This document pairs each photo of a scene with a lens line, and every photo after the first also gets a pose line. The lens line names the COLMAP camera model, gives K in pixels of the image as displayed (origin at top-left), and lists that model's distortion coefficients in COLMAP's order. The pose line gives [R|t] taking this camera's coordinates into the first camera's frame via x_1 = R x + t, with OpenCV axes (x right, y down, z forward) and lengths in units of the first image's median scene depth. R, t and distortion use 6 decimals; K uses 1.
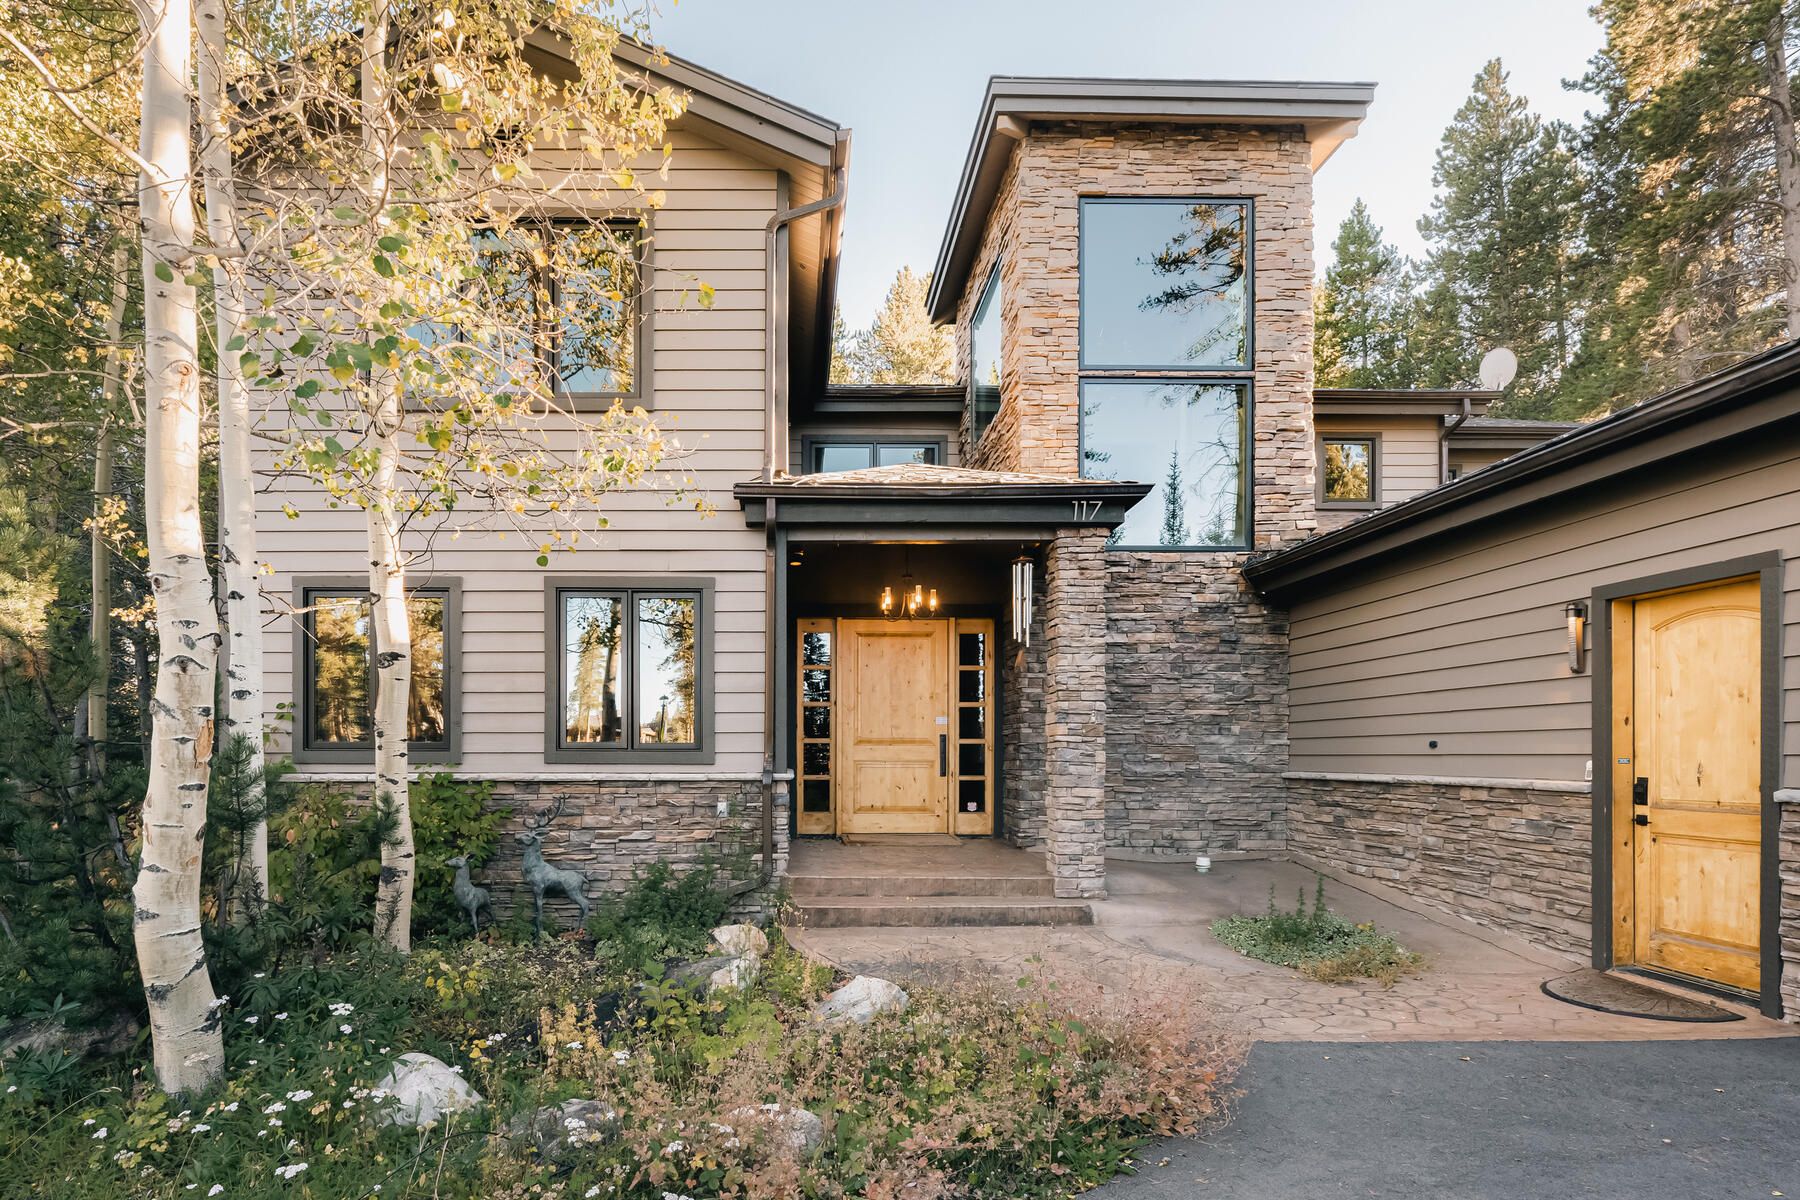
lens RADIAL K [[792.2, 0, 823.0], [0, 792.2, 753.9], [0, 0, 1]] dist [-0.001109, -0.000280]
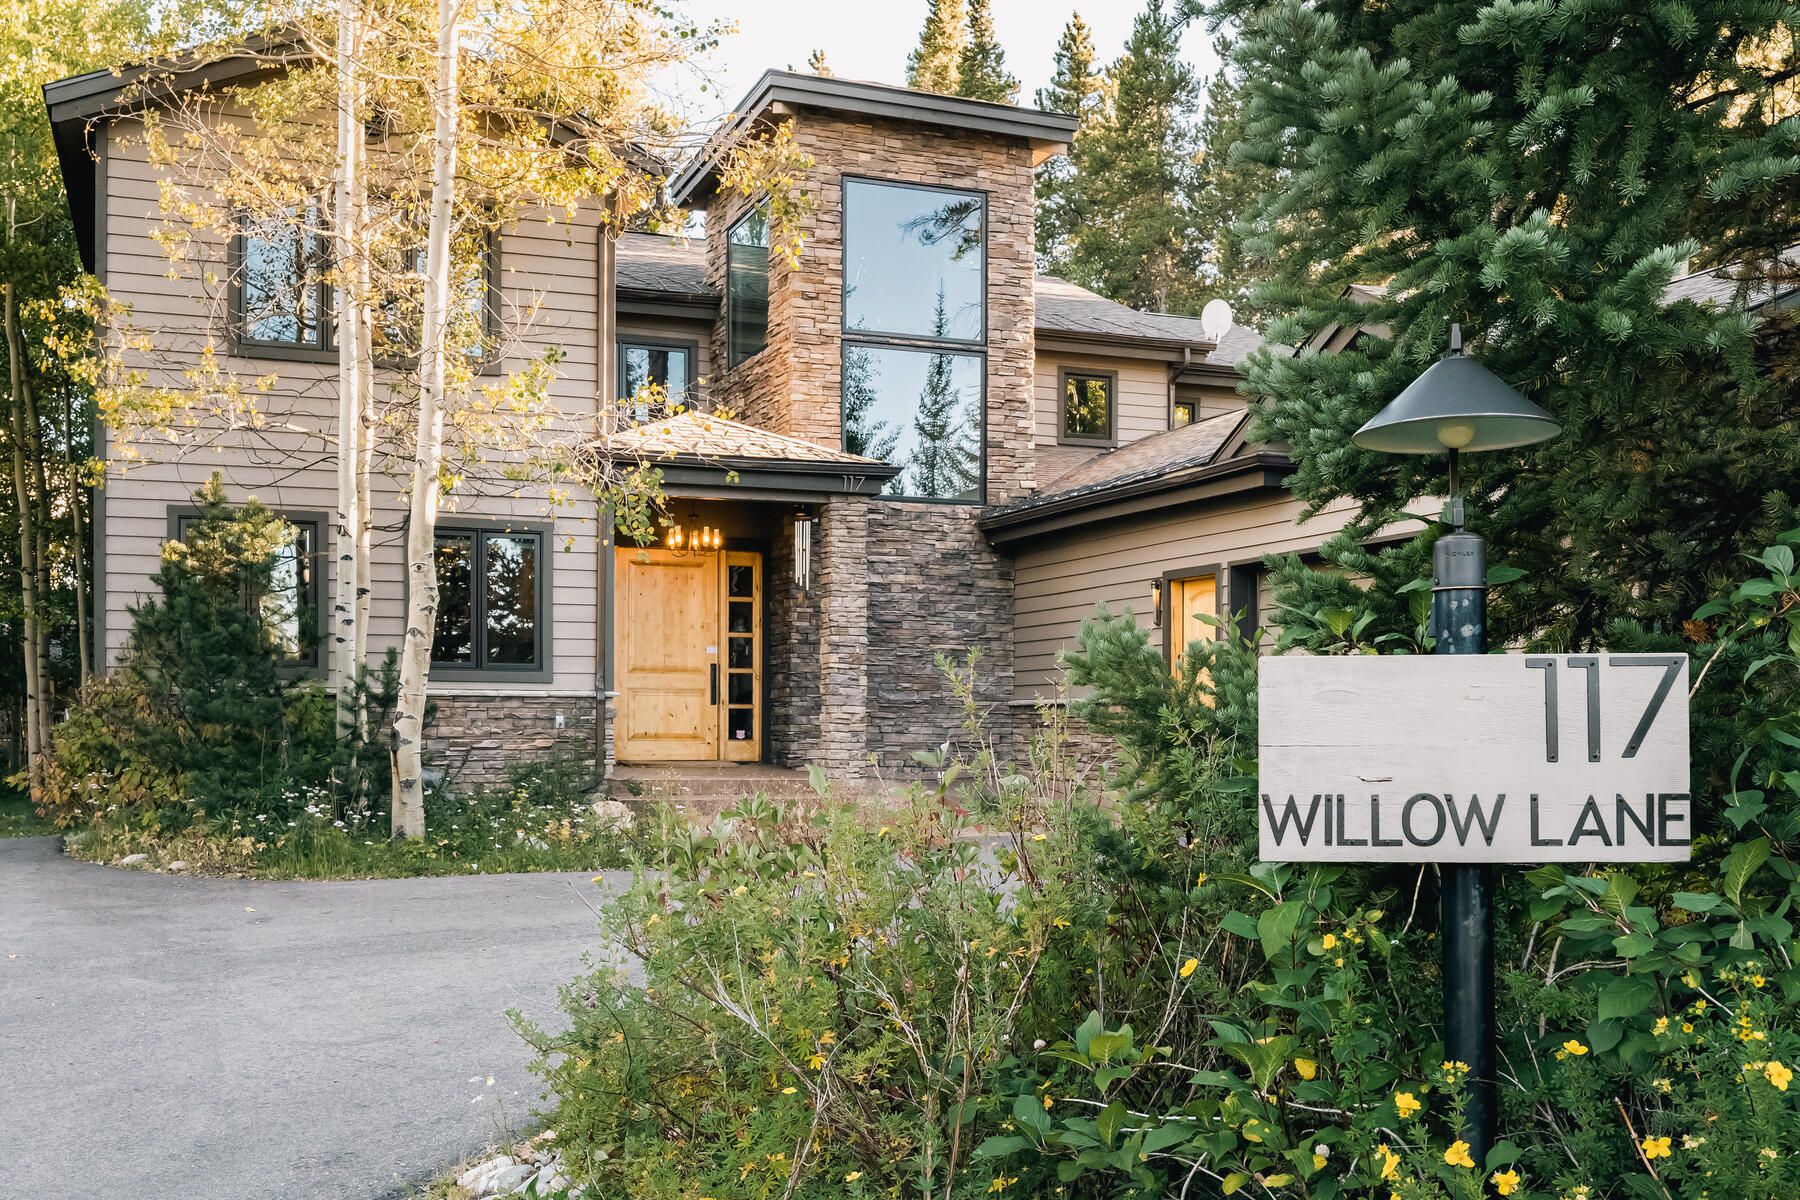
lens RADIAL K [[1586.8, 0, 891.2], [0, 1586.8, 720.8], [0, 0, 1]] dist [-0.003623, -0.002351]
pose [[0.928285, 0.002475, 0.371861, -0.430692], [-0.001768, 0.999996, -0.002240, 0.058033], [-0.371865, 0.001422, 0.928286, -1.069284]]
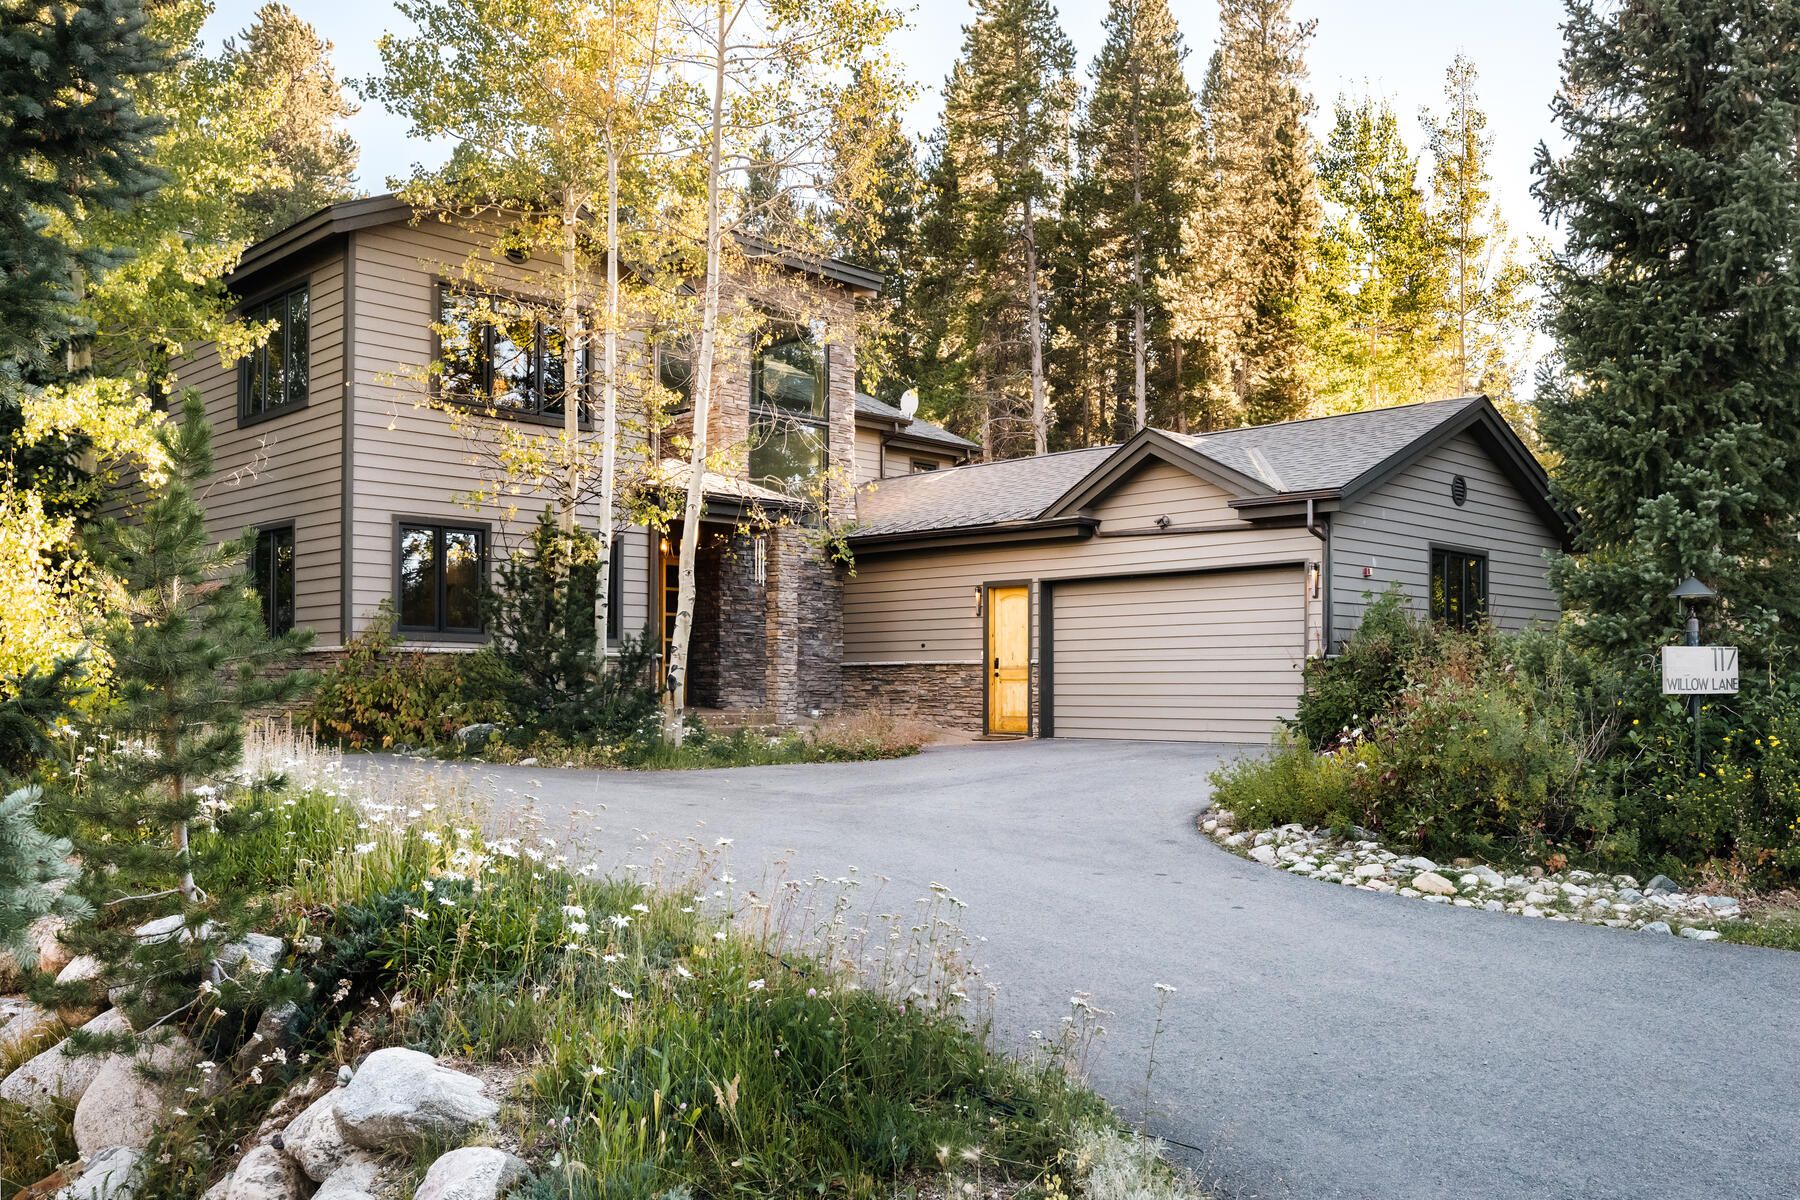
lens RADIAL K [[1385.8, 0, 904.9], [0, 1385.8, 648.3], [0, 0, 1]] dist [-0.004349, -0.001943]
pose [[0.697083, 0.022546, 0.716636, -1.445399], [-0.001940, 0.999561, -0.029559, 0.080015], [-0.716988, 0.019215, 0.696821, -1.157520]]
